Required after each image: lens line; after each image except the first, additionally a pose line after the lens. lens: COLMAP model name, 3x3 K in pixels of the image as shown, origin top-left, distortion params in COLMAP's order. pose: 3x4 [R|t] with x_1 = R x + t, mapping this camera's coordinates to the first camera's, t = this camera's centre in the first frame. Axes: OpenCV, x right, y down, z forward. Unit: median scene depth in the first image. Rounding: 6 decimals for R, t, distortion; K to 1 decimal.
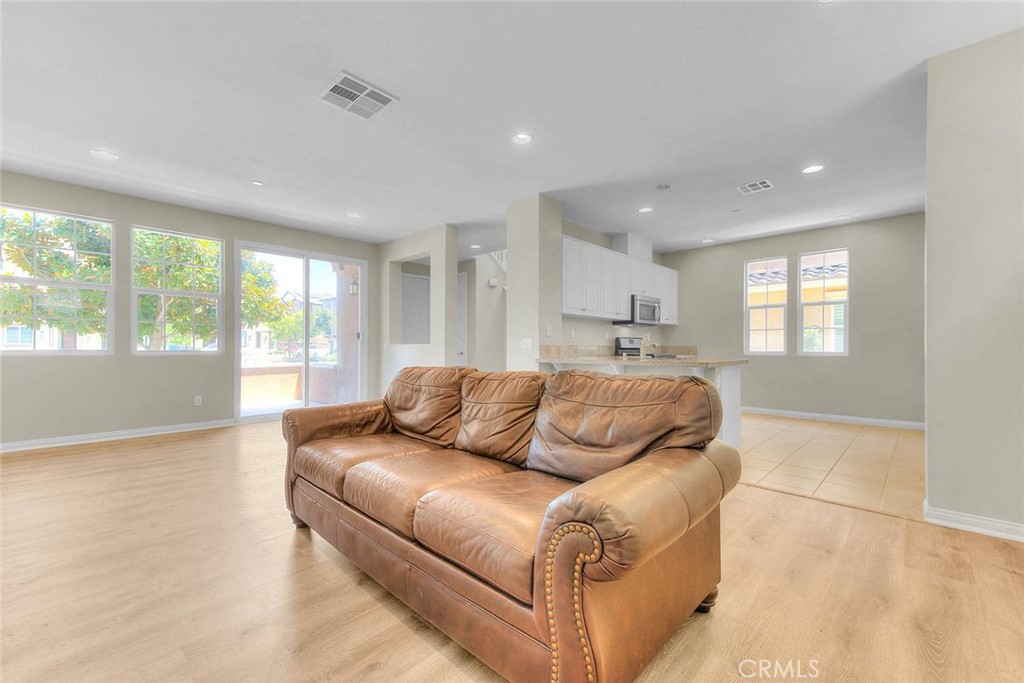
lens RADIAL K [[418.1, 0, 512.0], [0, 418.1, 341.5], [0, 0, 1]] dist [0.016186, 0.000093]
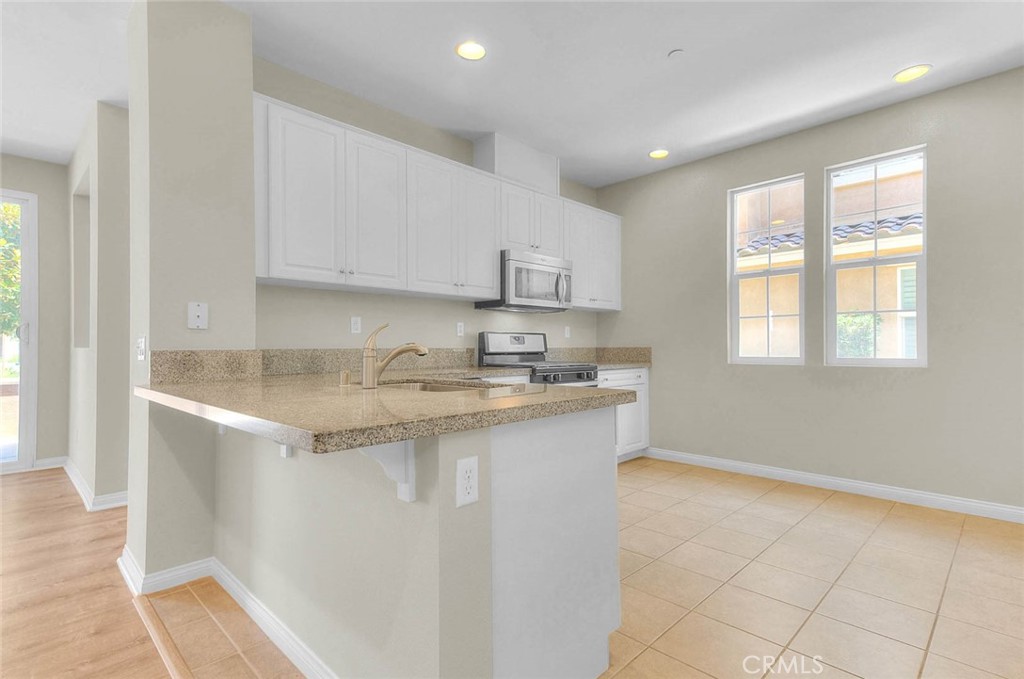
lens RADIAL K [[474.3, 0, 512.0], [0, 474.3, 339.5], [0, 0, 1]] dist [0.013710, 0.000208]
pose [[0.999368, -0.002813, -0.035432, 0.299491], [0.002906, 0.999992, 0.002576, -0.001708], [0.035424, -0.002678, 0.999369, 0.382826]]
